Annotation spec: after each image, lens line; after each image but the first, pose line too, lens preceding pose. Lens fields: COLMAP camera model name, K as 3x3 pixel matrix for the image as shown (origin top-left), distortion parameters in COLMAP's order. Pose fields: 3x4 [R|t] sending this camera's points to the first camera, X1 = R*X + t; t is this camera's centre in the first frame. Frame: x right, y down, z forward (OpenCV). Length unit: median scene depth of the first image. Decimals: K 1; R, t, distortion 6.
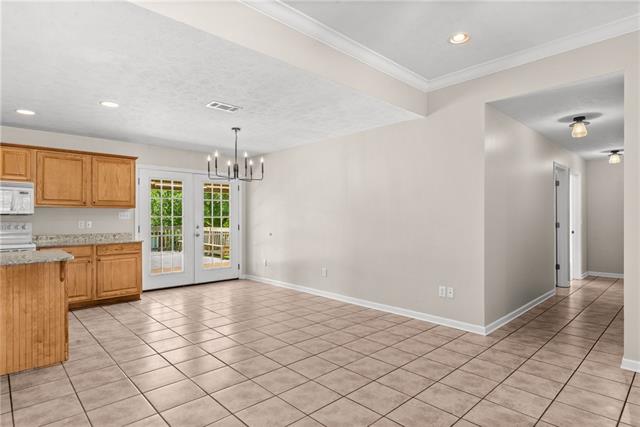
lens RADIAL K [[344.9, 0, 317.8], [0, 344.9, 218.0], [0, 0, 1]] dist [0.002864, 0.000789]
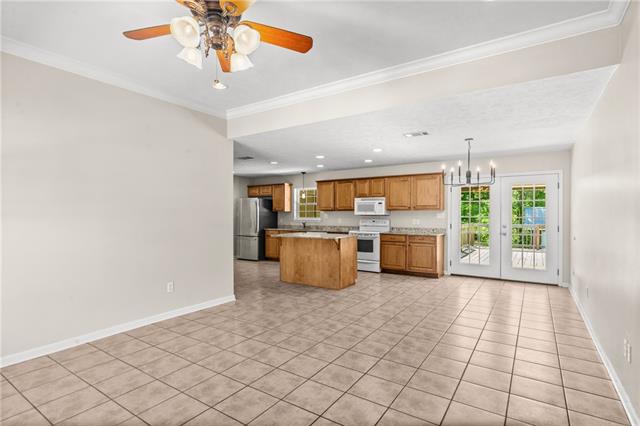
lens RADIAL K [[320.7, 0, 320.7], [0, 320.7, 214.3], [0, 0, 1]] dist [-0.002920, -0.000128]
pose [[0.227902, 0.002908, -0.973680, 0.676335], [-0.001440, 0.999995, 0.002650, -0.018662], [0.973683, 0.000798, 0.227905, 0.304627]]
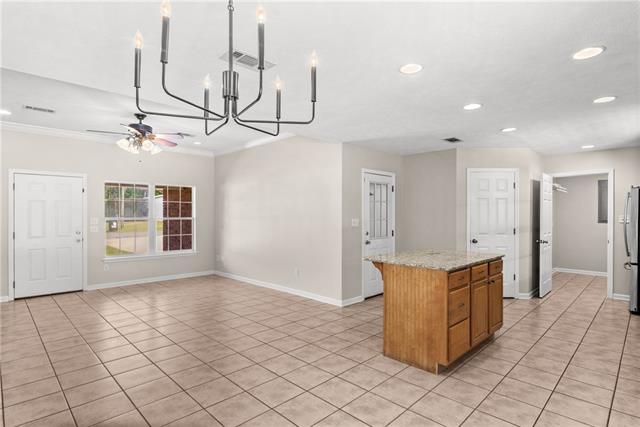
lens RADIAL K [[333.7, 0, 320.2], [0, 333.7, 213.7], [0, 0, 1]] dist [0.001643, -0.000823]
pose [[-0.999475, 0.003454, -0.032203, -0.316530], [0.003544, 0.999990, -0.002742, -0.027417], [0.032193, -0.002855, -0.999478, 1.341256]]
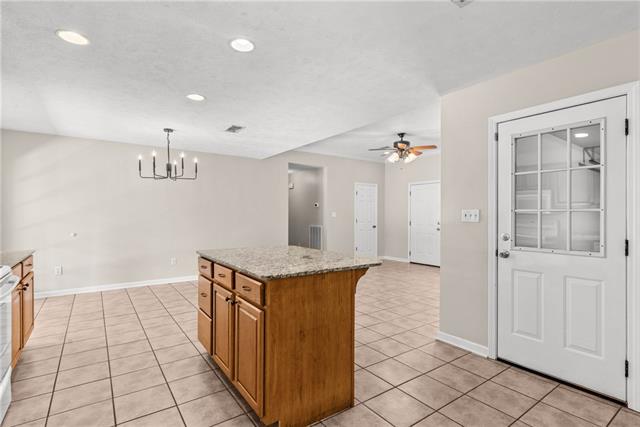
lens RADIAL K [[312.6, 0, 313.7], [0, 312.6, 214.0], [0, 0, 1]] dist [-0.000083, 0.000054]
pose [[0.140427, 0.006883, 0.990067, -1.131220], [-0.004917, 0.999968, -0.006255, 0.001558], [-0.990079, -0.003989, 0.140456, 0.445830]]
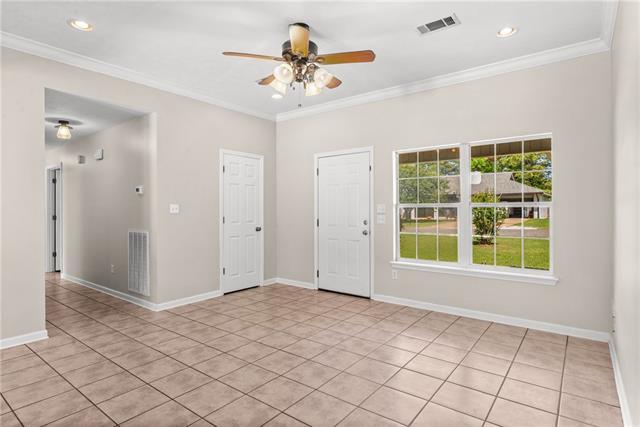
lens RADIAL K [[344.9, 0, 317.0], [0, 344.9, 210.1], [0, 0, 1]] dist [0.002864, 0.000789]
pose [[-0.160860, 0.000251, 0.986977, -0.426654], [0.003456, 0.999994, 0.000309, -0.000782], [-0.986971, 0.003461, -0.160860, 0.339277]]
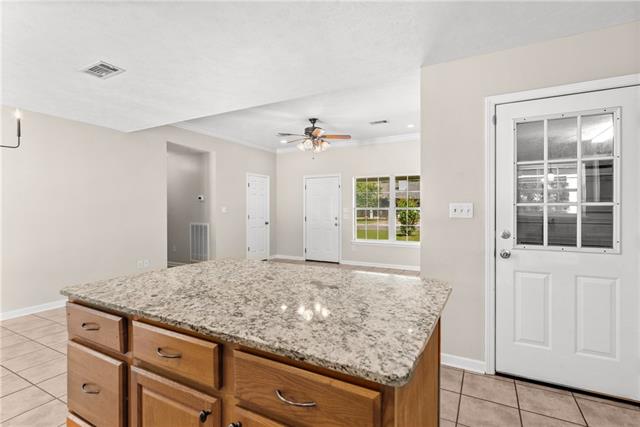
lens RADIAL K [[312.6, 0, 315.1], [0, 312.6, 210.8], [0, 0, 1]] dist [-0.000083, 0.000054]
pose [[-0.313091, 0.001608, 0.949722, -0.899009], [0.000622, 0.999999, -0.001488, 0.000501], [-0.949723, 0.000125, -0.313092, 0.627564]]
